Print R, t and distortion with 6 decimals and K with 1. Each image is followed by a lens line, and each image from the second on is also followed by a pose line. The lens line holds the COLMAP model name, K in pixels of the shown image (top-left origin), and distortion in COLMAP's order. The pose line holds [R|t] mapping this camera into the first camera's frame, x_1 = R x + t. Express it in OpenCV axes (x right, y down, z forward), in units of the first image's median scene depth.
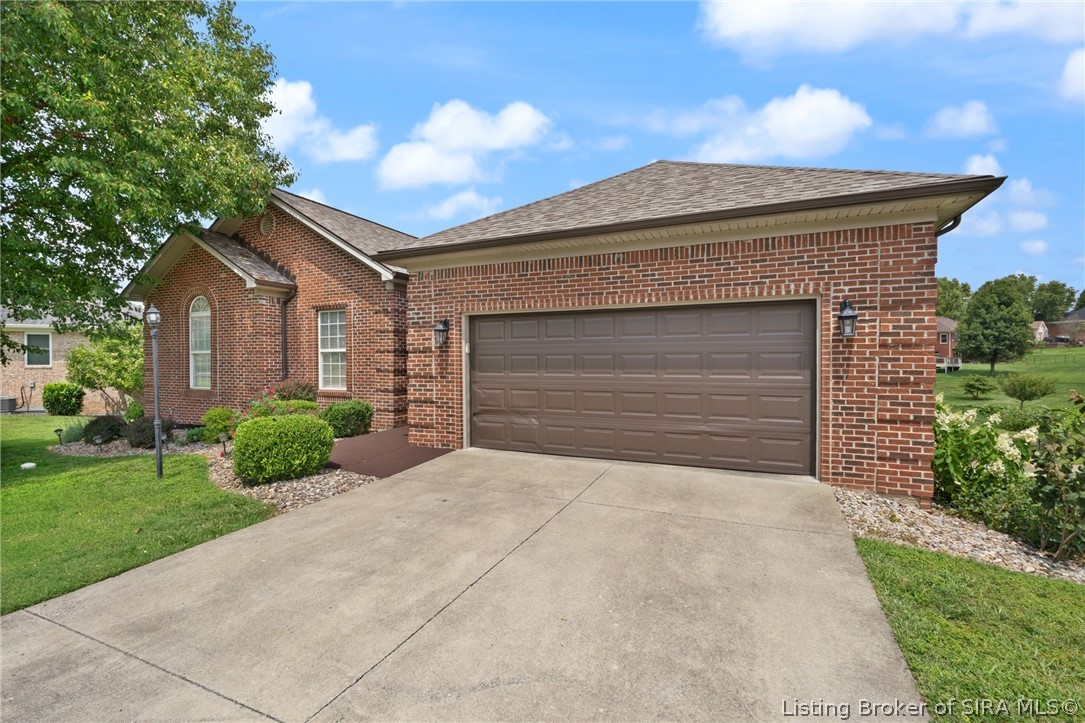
lens RADIAL K [[484.7, 0, 543.1], [0, 484.7, 363.5], [0, 0, 1]] dist [0.000803, -0.000448]
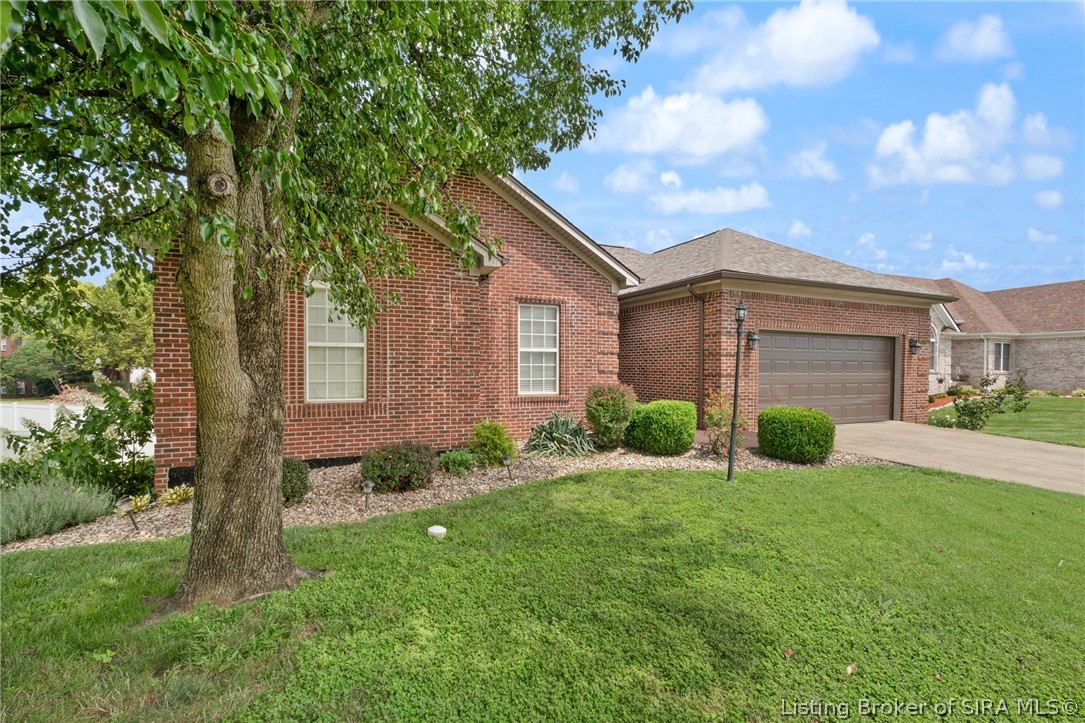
lens RADIAL K [[491.8, 0, 542.5], [0, 491.8, 361.5], [0, 0, 1]] dist [0.000381, -0.000408]
pose [[0.658707, 0.017610, 0.752194, -1.487032], [-0.002431, 0.999771, -0.021278, 0.018231], [-0.752396, 0.012187, 0.658599, 0.534206]]
